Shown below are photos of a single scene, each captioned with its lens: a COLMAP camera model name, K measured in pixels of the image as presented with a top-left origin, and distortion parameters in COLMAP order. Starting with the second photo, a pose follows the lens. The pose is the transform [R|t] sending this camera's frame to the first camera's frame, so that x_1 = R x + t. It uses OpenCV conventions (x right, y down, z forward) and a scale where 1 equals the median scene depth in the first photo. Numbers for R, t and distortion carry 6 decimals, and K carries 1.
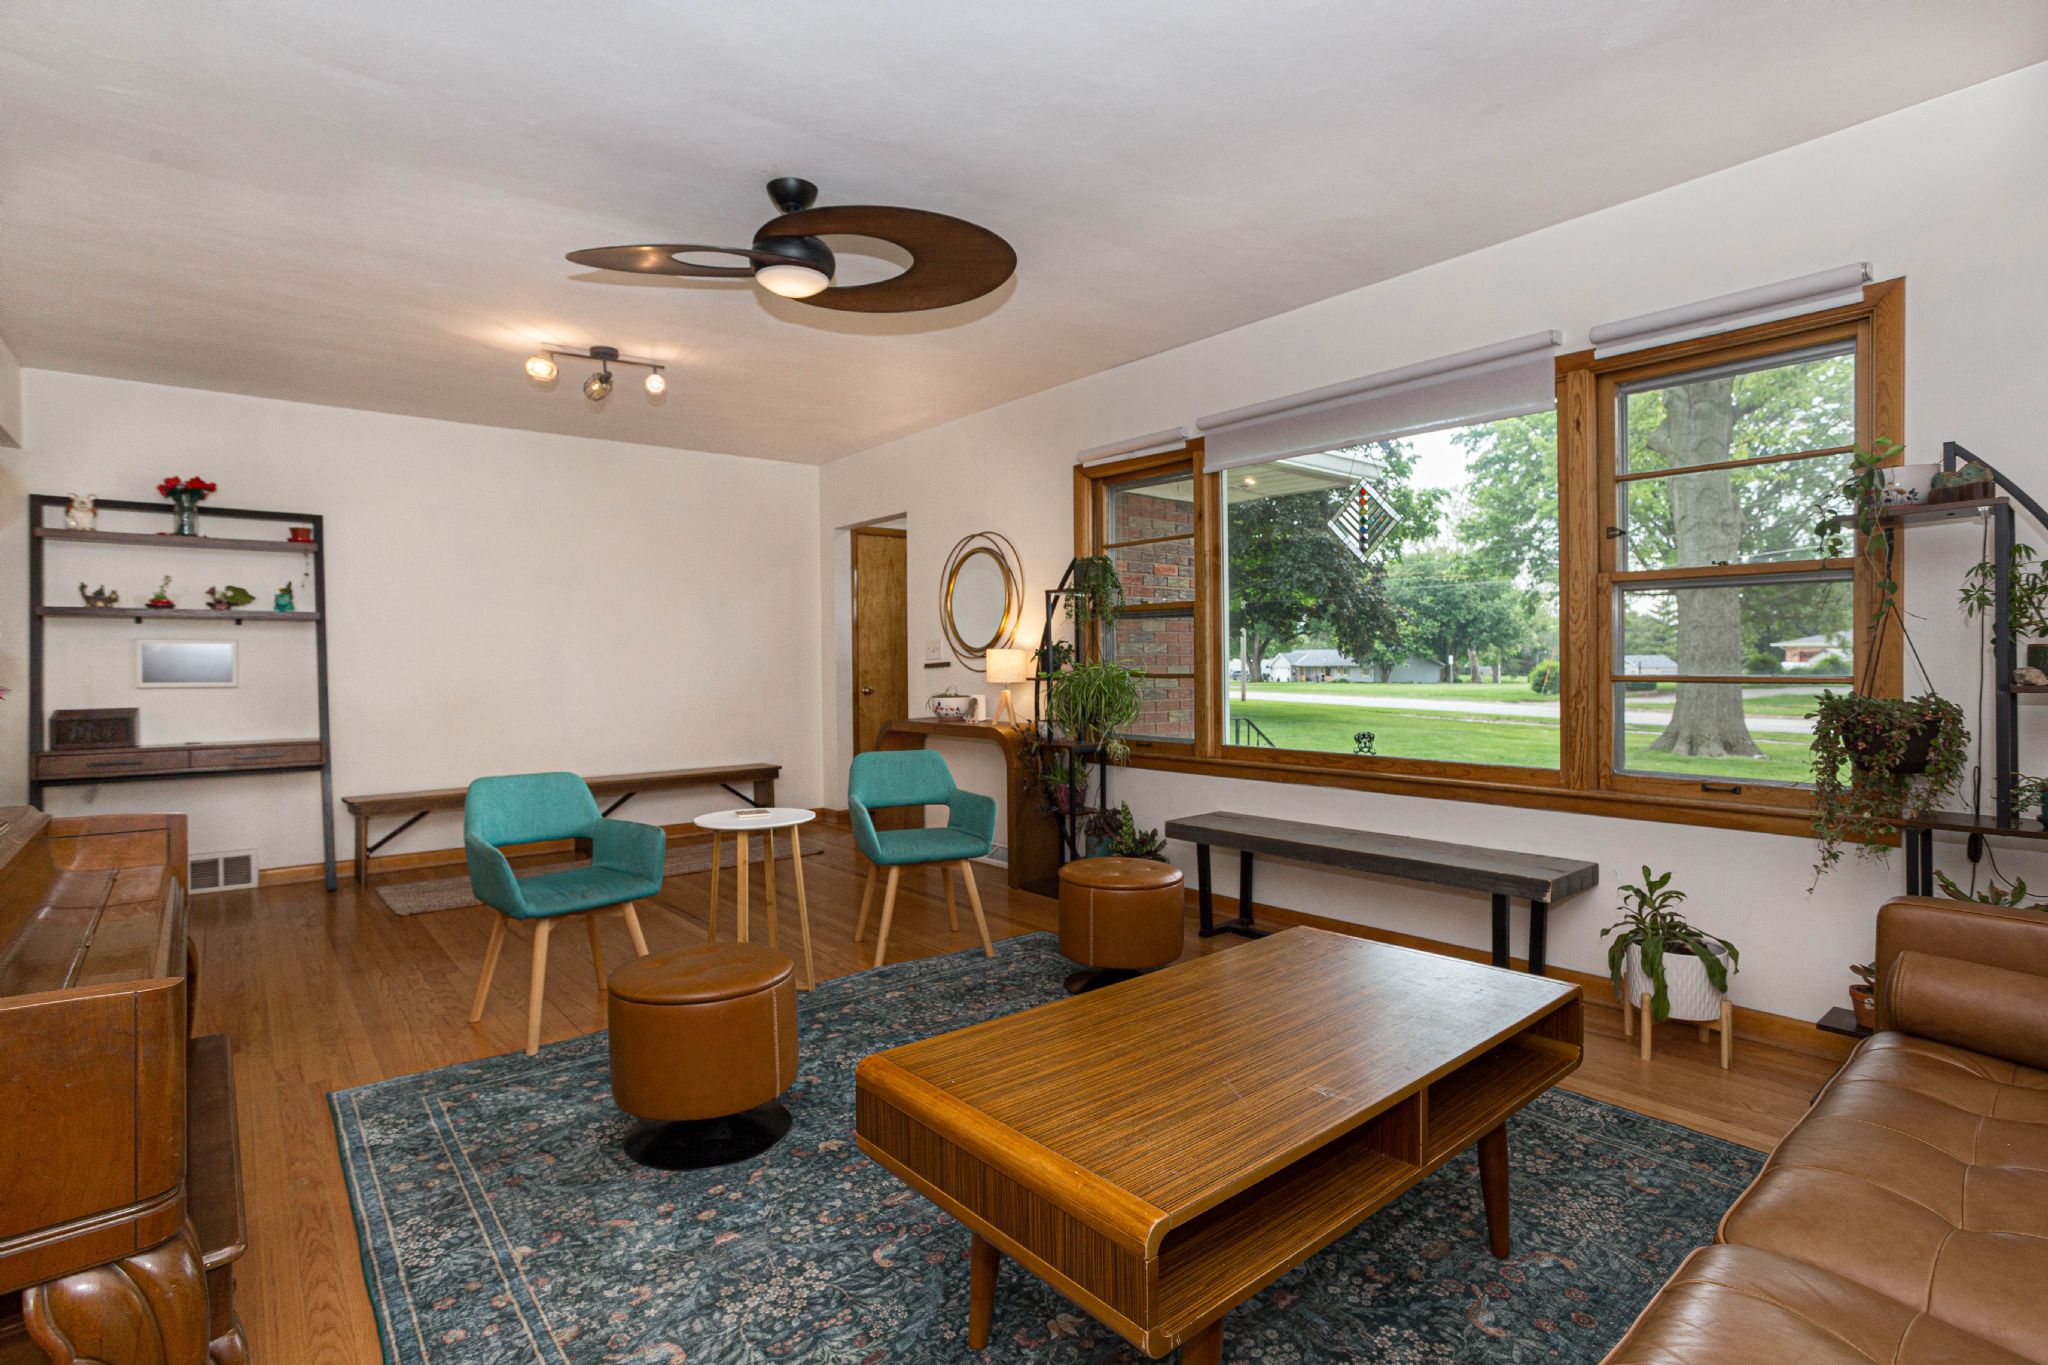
lens RADIAL K [[1006.1, 0, 1021.4], [0, 1006.1, 670.1], [0, 0, 1]] dist [-0.024150, 0.001589]
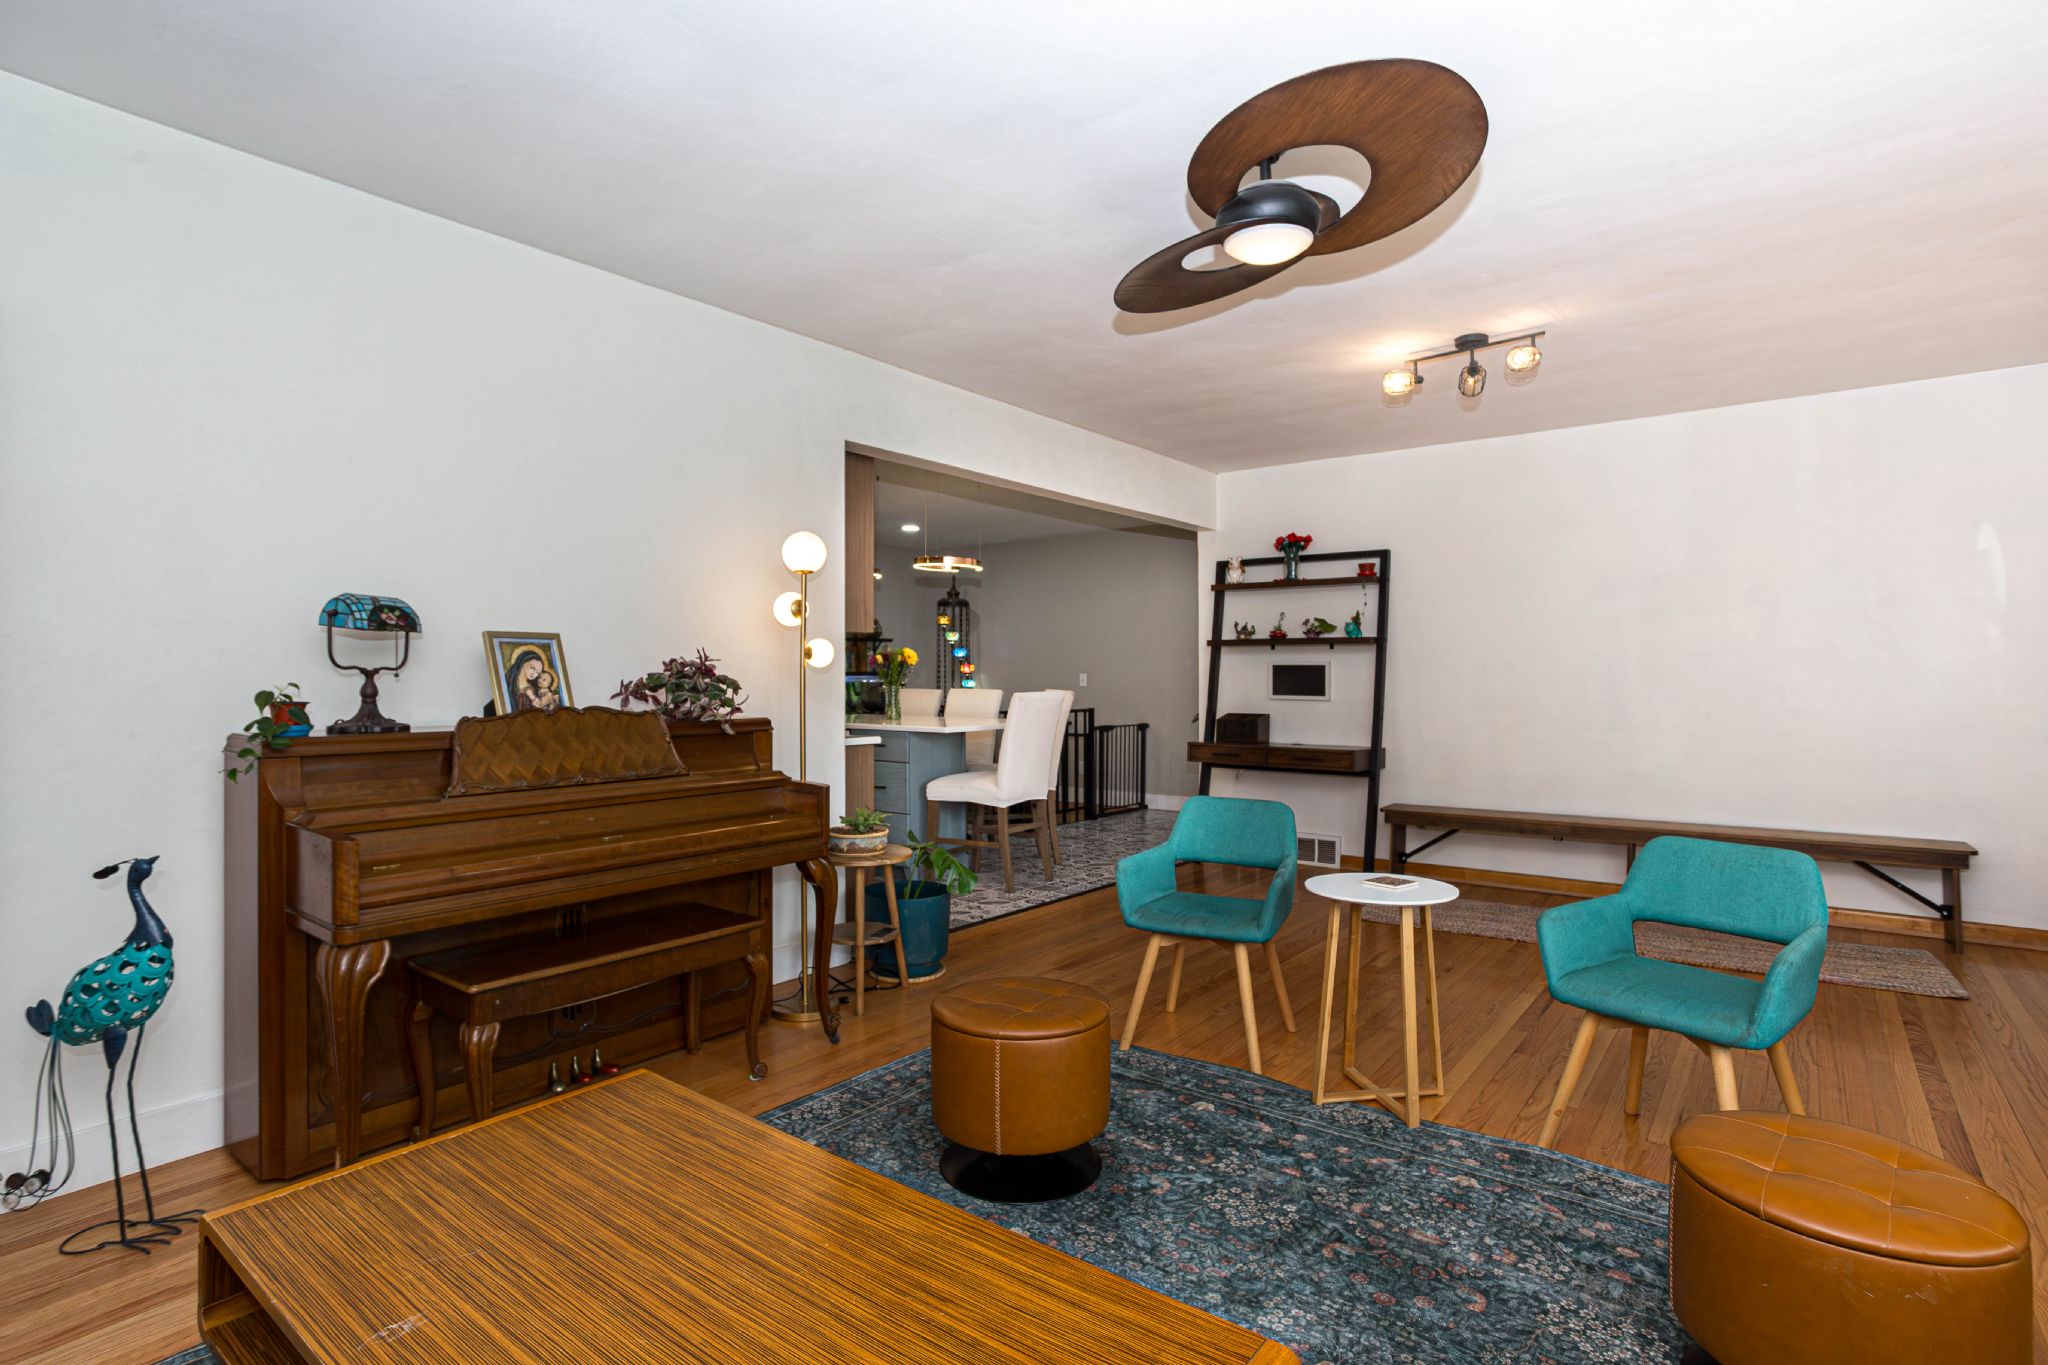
lens RADIAL K [[1006.1, 0, 1021.1], [0, 1006.1, 679.0], [0, 0, 1]] dist [-0.024150, 0.001589]
pose [[0.213522, 0.015593, -0.976814, 0.353067], [-0.009686, 0.999857, 0.013843, -0.024794], [0.976890, 0.006506, 0.213642, 0.403882]]
